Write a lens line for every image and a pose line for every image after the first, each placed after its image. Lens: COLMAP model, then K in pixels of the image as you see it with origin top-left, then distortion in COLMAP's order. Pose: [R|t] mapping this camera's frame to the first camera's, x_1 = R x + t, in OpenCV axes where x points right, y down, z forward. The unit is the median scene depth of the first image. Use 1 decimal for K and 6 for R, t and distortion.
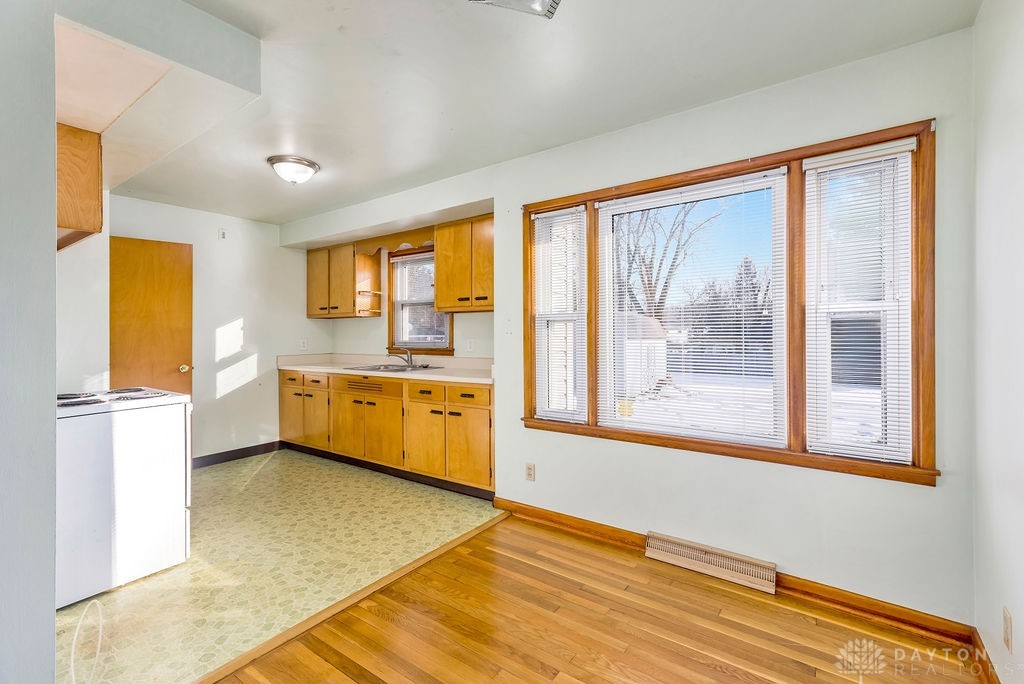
lens RADIAL K [[460.9, 0, 508.4], [0, 460.9, 323.9], [0, 0, 1]] dist [0.002944, -0.009137]
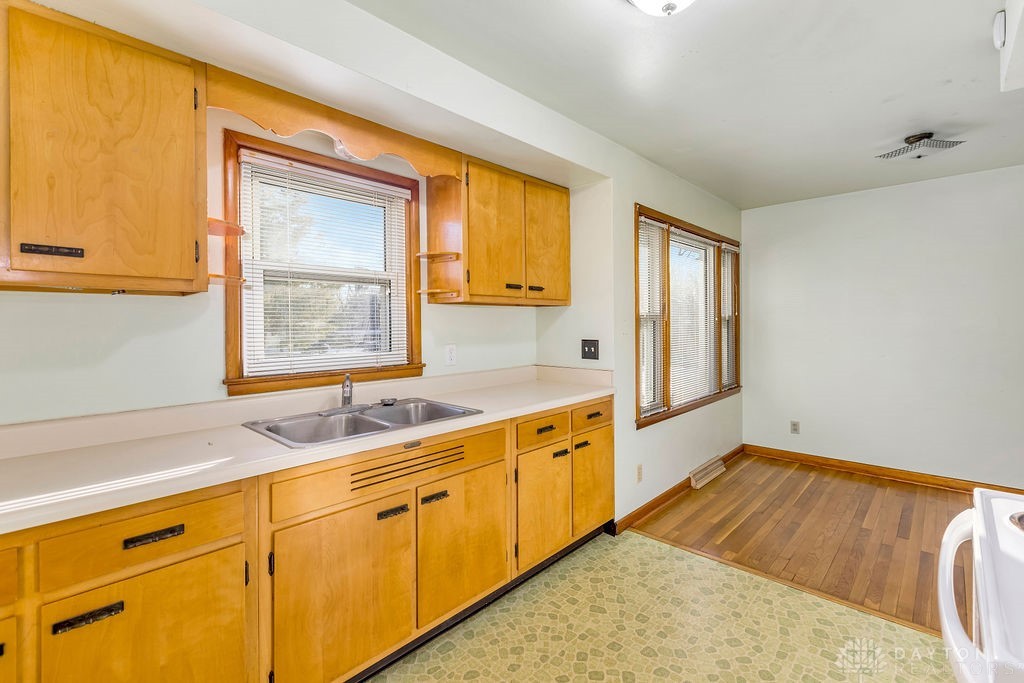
lens RADIAL K [[460.9, 0, 508.4], [0, 460.9, 323.4], [0, 0, 1]] dist [0.002944, -0.009137]
pose [[0.123183, 0.013570, 0.992291, -0.910618], [-0.005184, 0.999902, -0.013030, 0.011940], [-0.992370, -0.003539, 0.123242, 1.083857]]
